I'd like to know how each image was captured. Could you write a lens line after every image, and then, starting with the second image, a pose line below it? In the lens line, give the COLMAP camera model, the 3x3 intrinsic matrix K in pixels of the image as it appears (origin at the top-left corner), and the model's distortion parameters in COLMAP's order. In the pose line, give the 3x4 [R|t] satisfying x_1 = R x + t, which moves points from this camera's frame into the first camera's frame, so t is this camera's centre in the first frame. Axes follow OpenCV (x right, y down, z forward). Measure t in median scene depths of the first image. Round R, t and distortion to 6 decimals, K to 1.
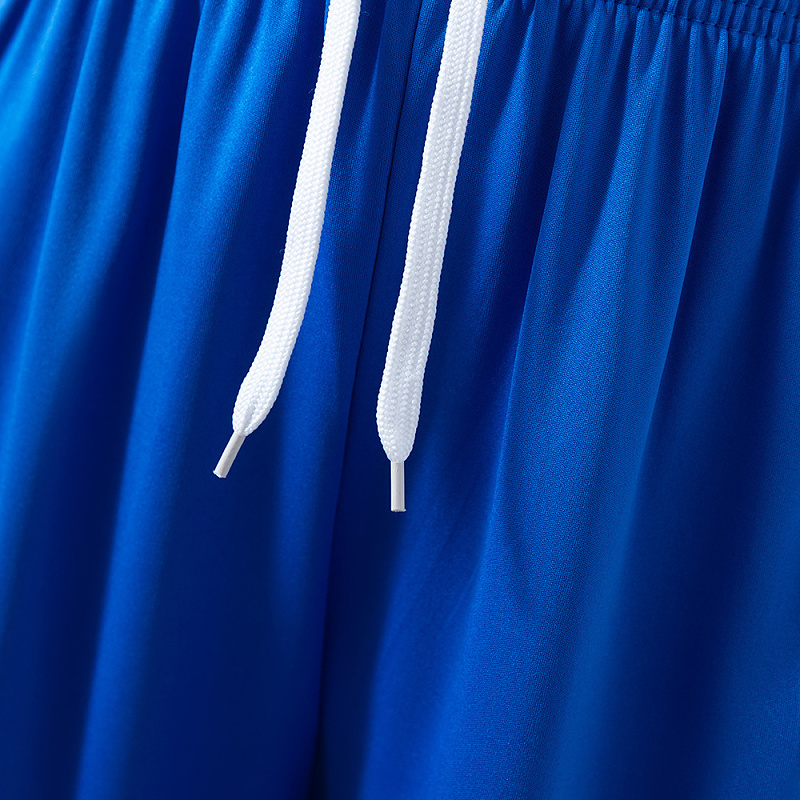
lens RADIAL K [[1603.3, 0, 400.3], [0, 1603.3, 399.0], [0, 0, 1]] dist [-0.024000, 0.000000]
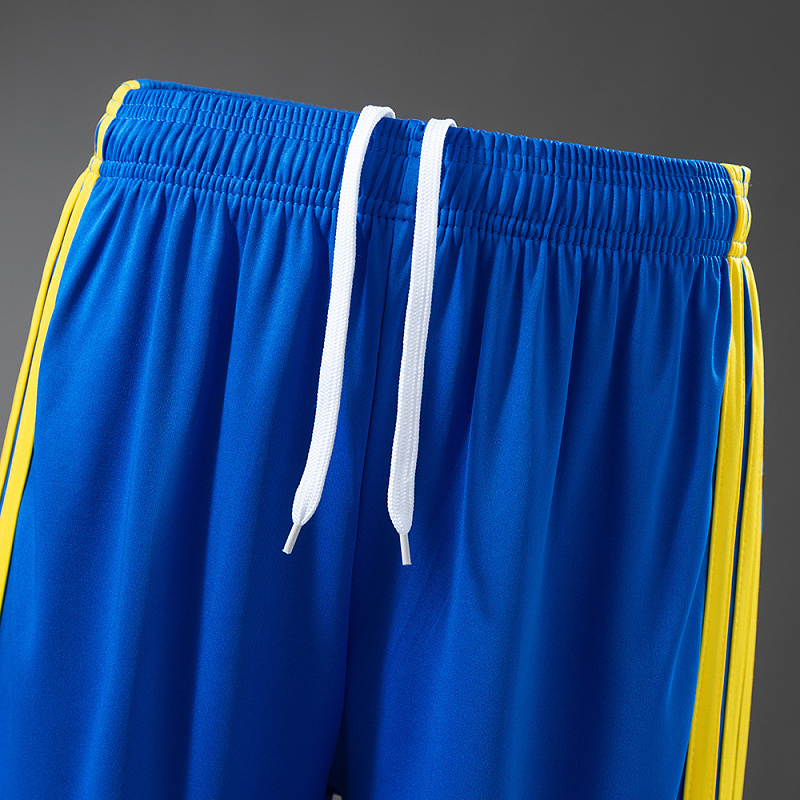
lens RADIAL K [[1603.3, 0, 399.9], [0, 1603.3, 400.9], [0, 0, 1]] dist [-0.024000, 0.000000]
pose [[0.988168, -0.087333, 0.126085, -0.192151], [0.087707, 0.996143, 0.002594, -0.095981], [-0.125825, 0.008495, 0.992016, -0.576694]]
